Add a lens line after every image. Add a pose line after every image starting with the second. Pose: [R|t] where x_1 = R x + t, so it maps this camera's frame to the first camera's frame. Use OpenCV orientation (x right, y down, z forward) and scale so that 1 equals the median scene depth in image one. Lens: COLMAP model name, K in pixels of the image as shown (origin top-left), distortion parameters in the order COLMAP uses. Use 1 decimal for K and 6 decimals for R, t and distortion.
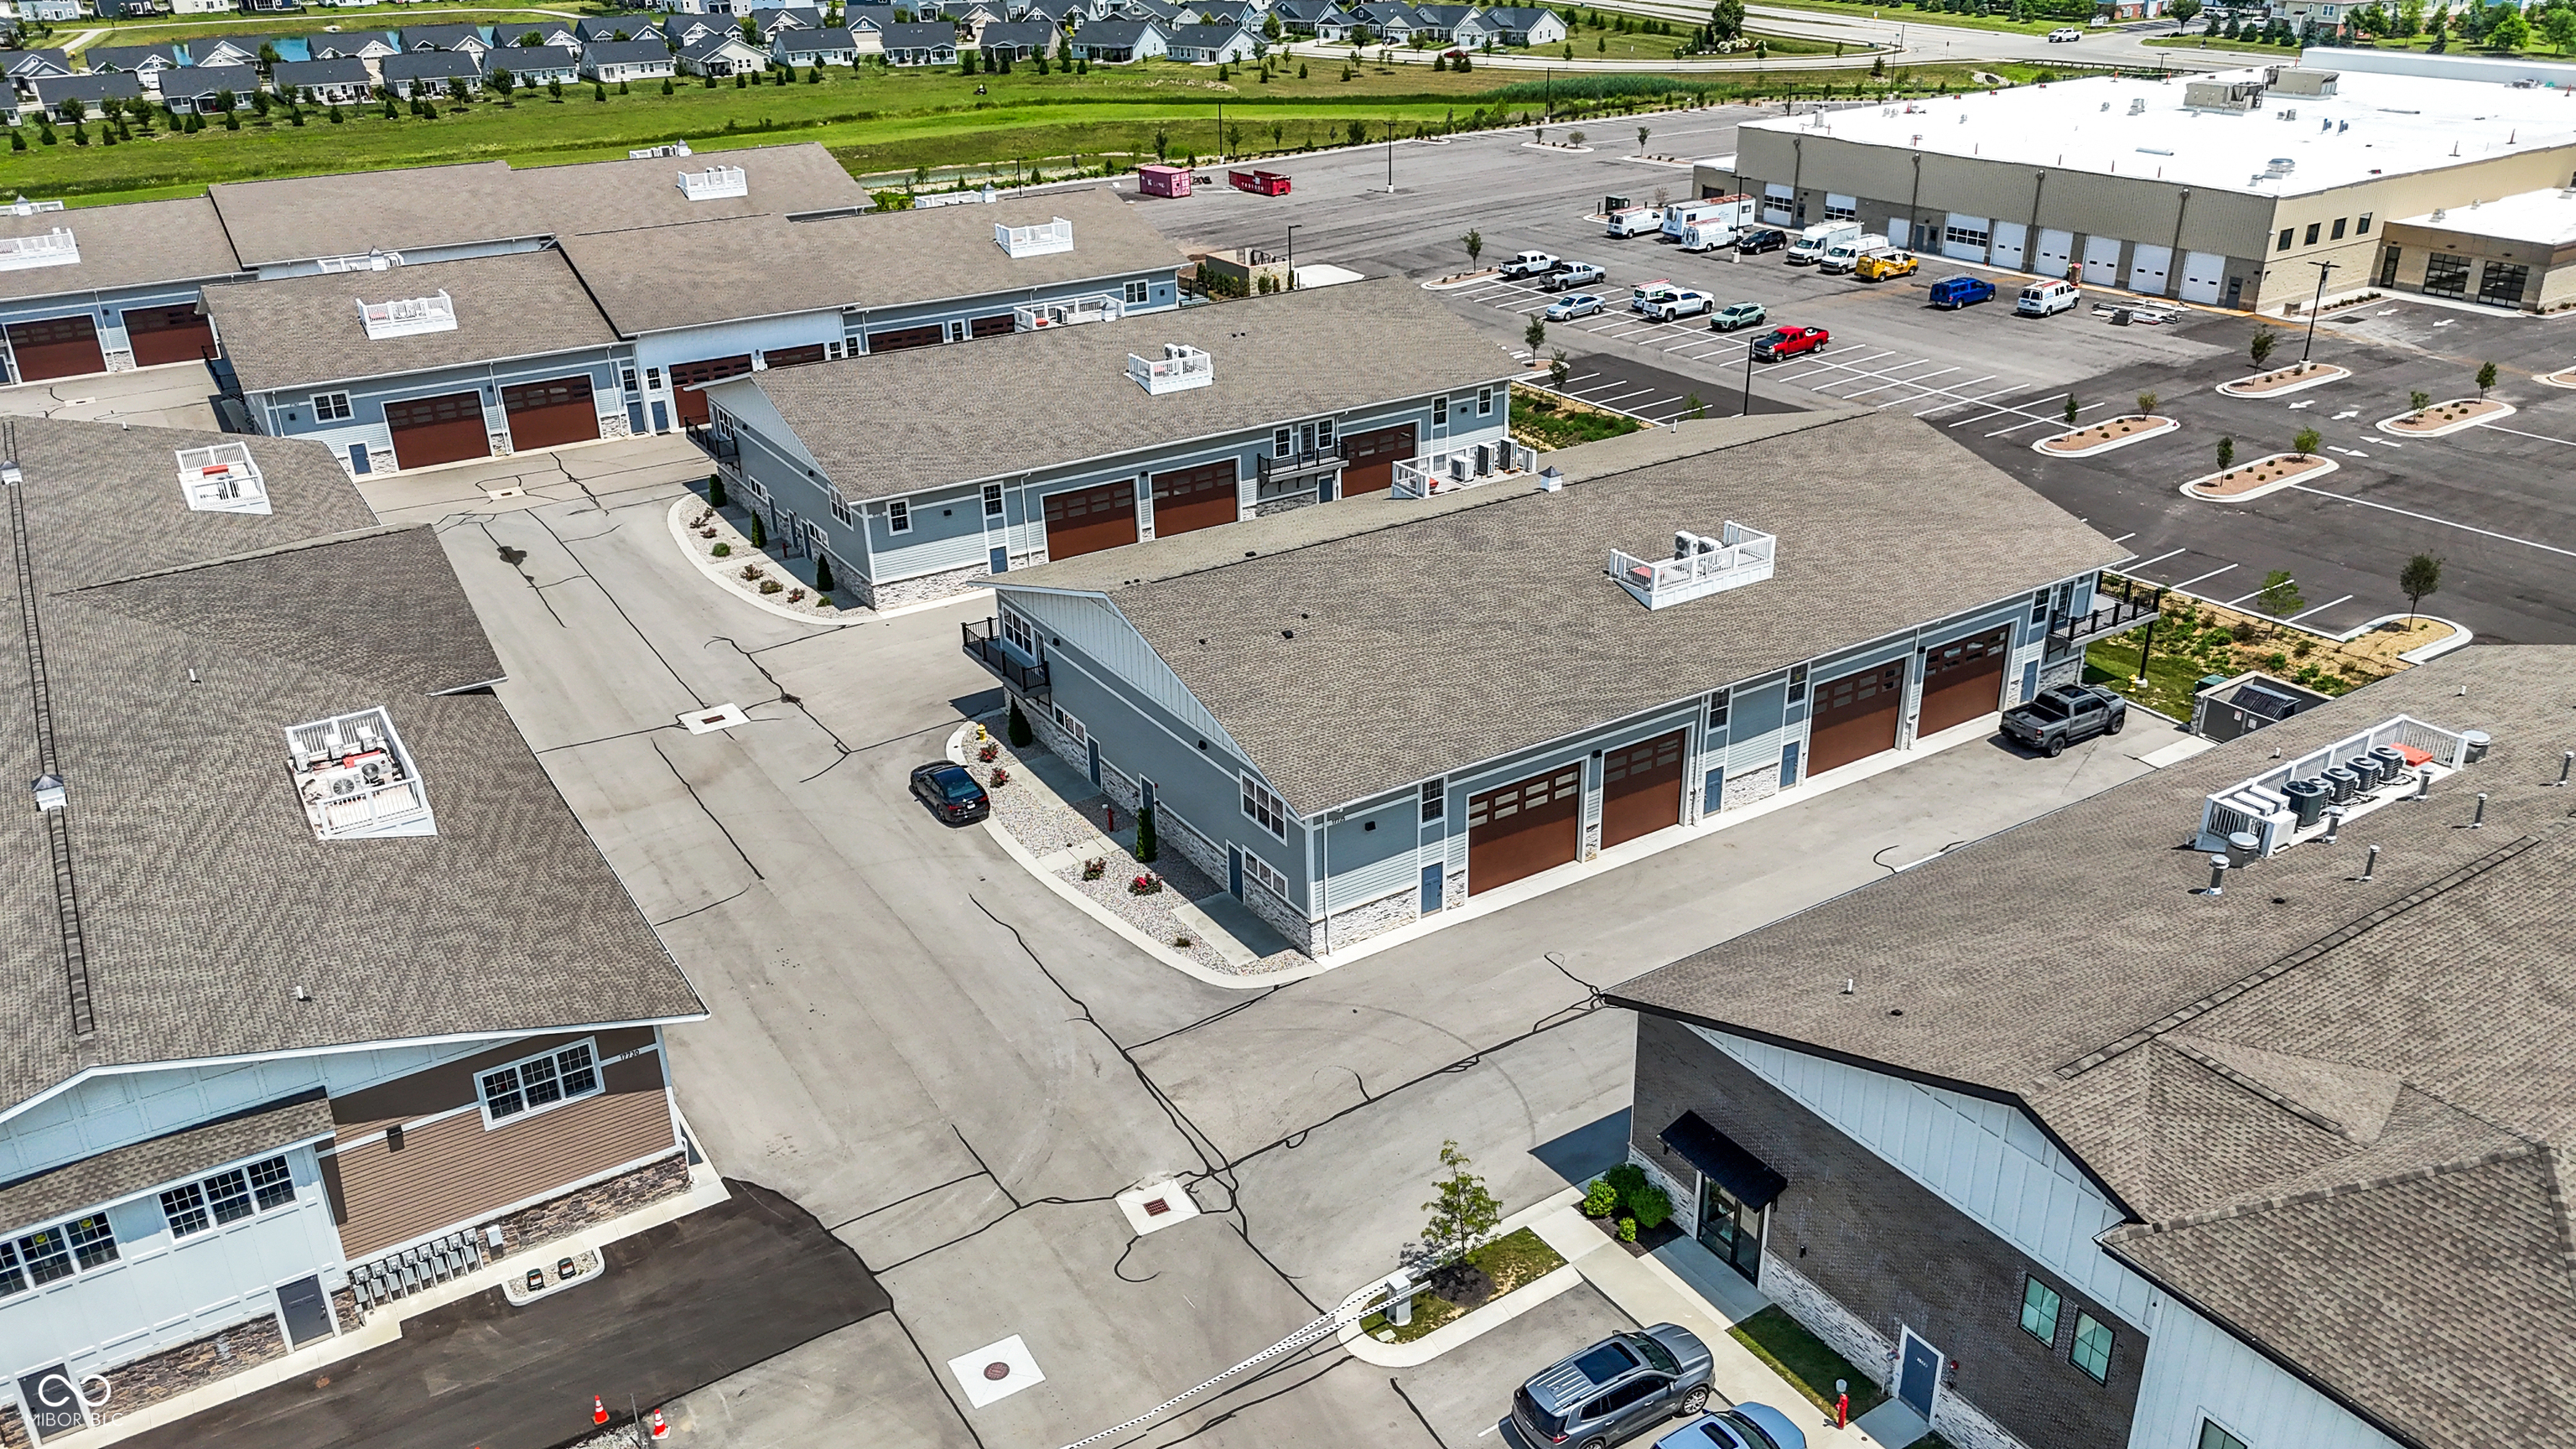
lens RADIAL K [[1907.4, 0, 1297.6], [0, 1907.4, 729.5], [0, 0, 1]] dist [0.045130, -0.025554]
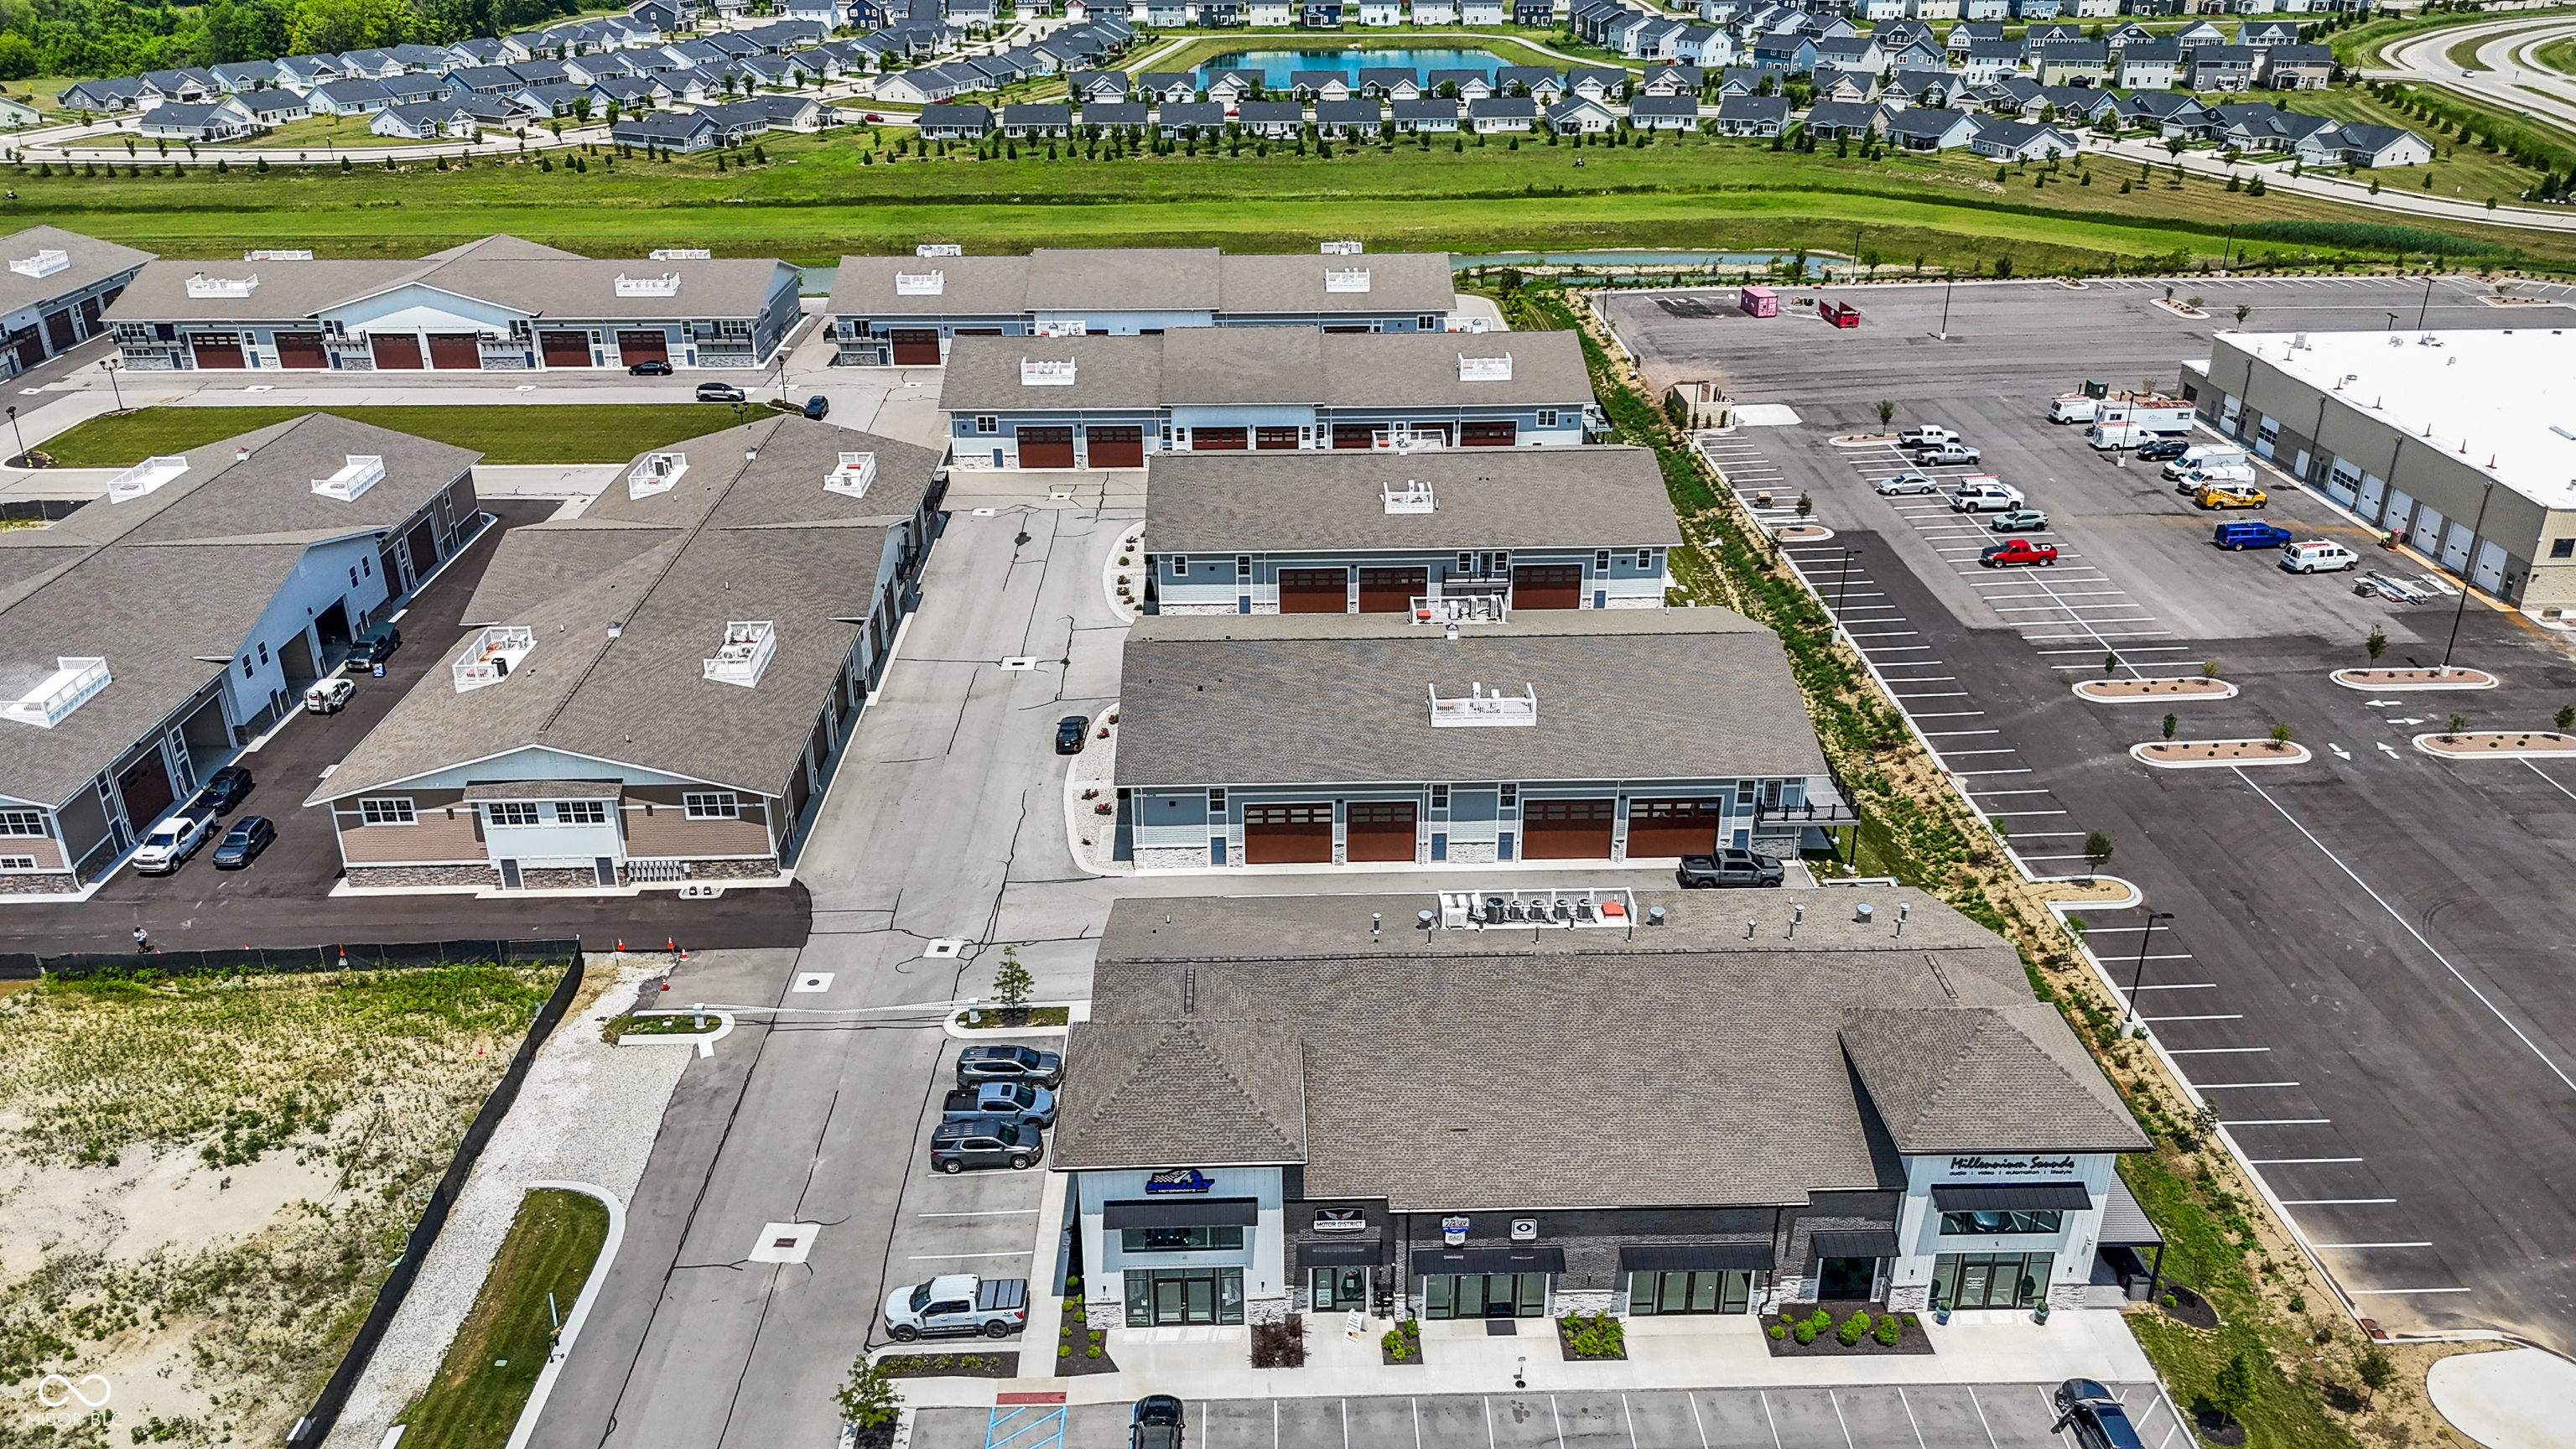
lens RADIAL K [[1912.1, 0, 1299.6], [0, 1912.1, 728.4], [0, 0, 1]] dist [0.070018, -0.070926]
pose [[0.855733, 0.235237, -0.460852, 0.754821], [-0.228099, 0.970967, 0.072075, -0.138049], [0.464427, 0.043443, 0.884545, -0.414460]]
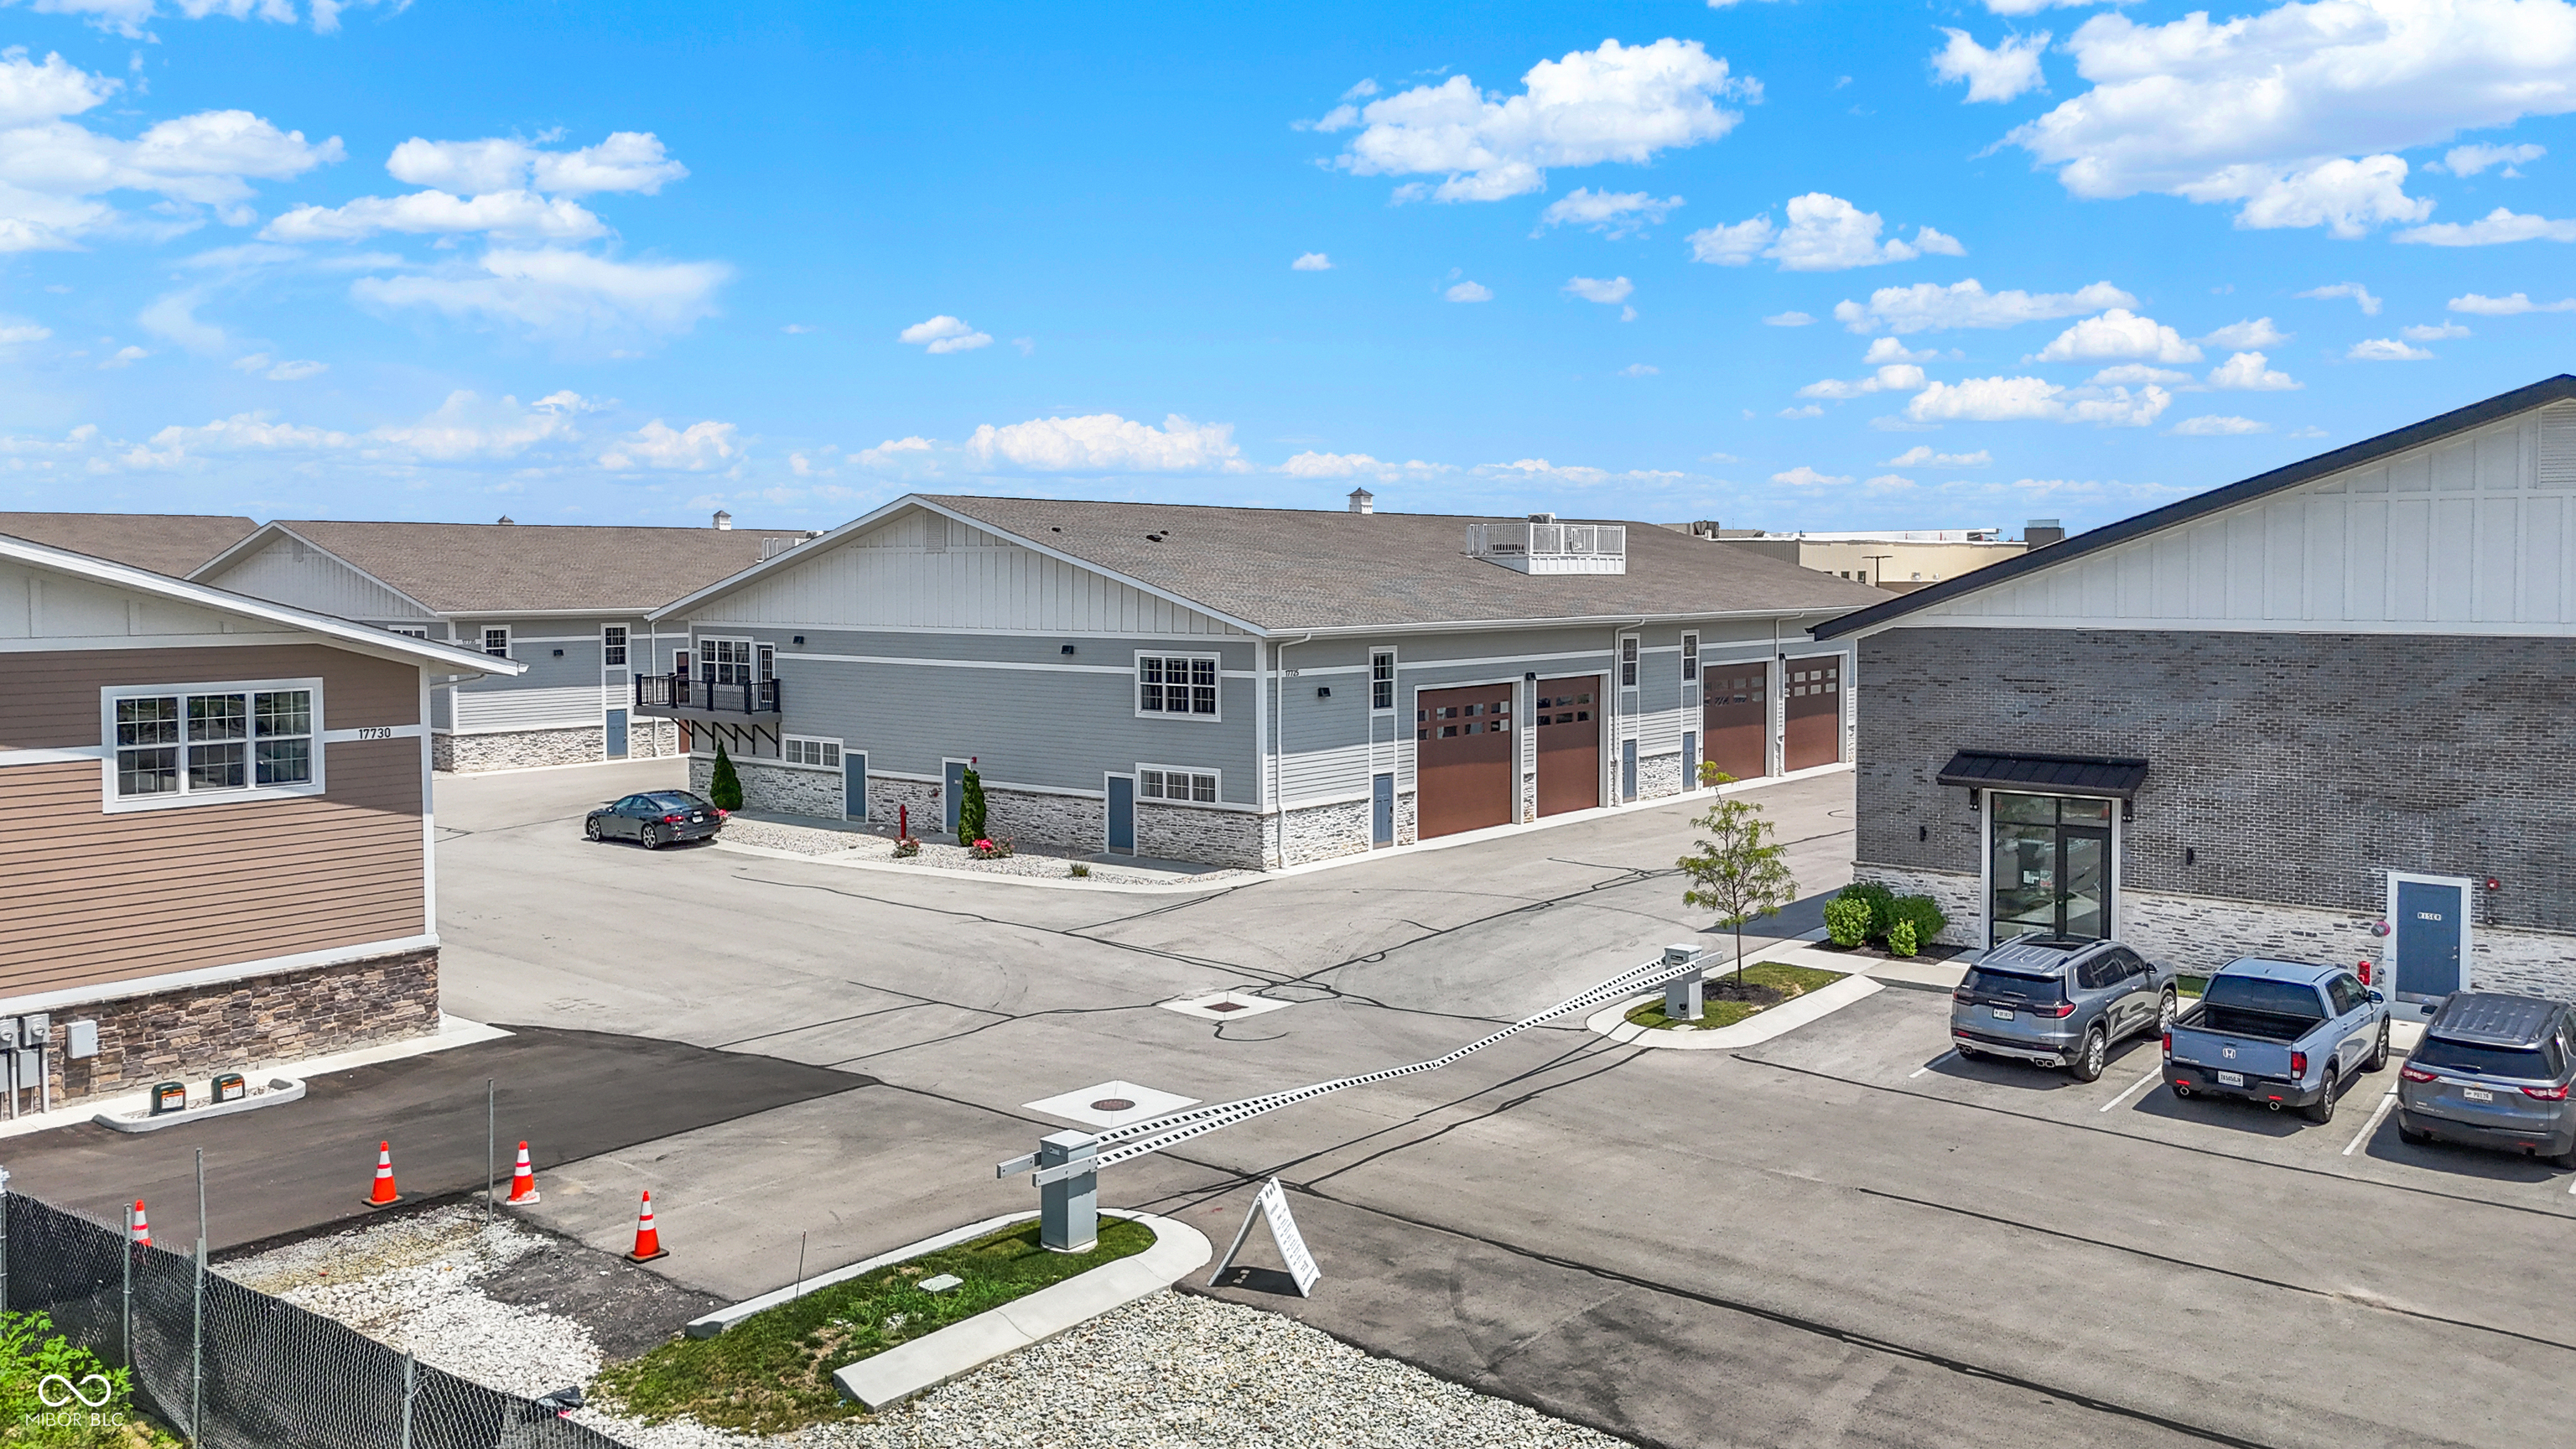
lens RADIAL K [[1934.8, 0, 1305.9], [0, 1934.8, 653.9], [0, 0, 1]] dist [0.068666, -0.056549]
pose [[0.949169, 0.004673, 0.314733, -0.172950], [0.116786, 0.923293, -0.365911, 0.258924], [-0.292300, 0.384068, 0.875815, 0.249192]]
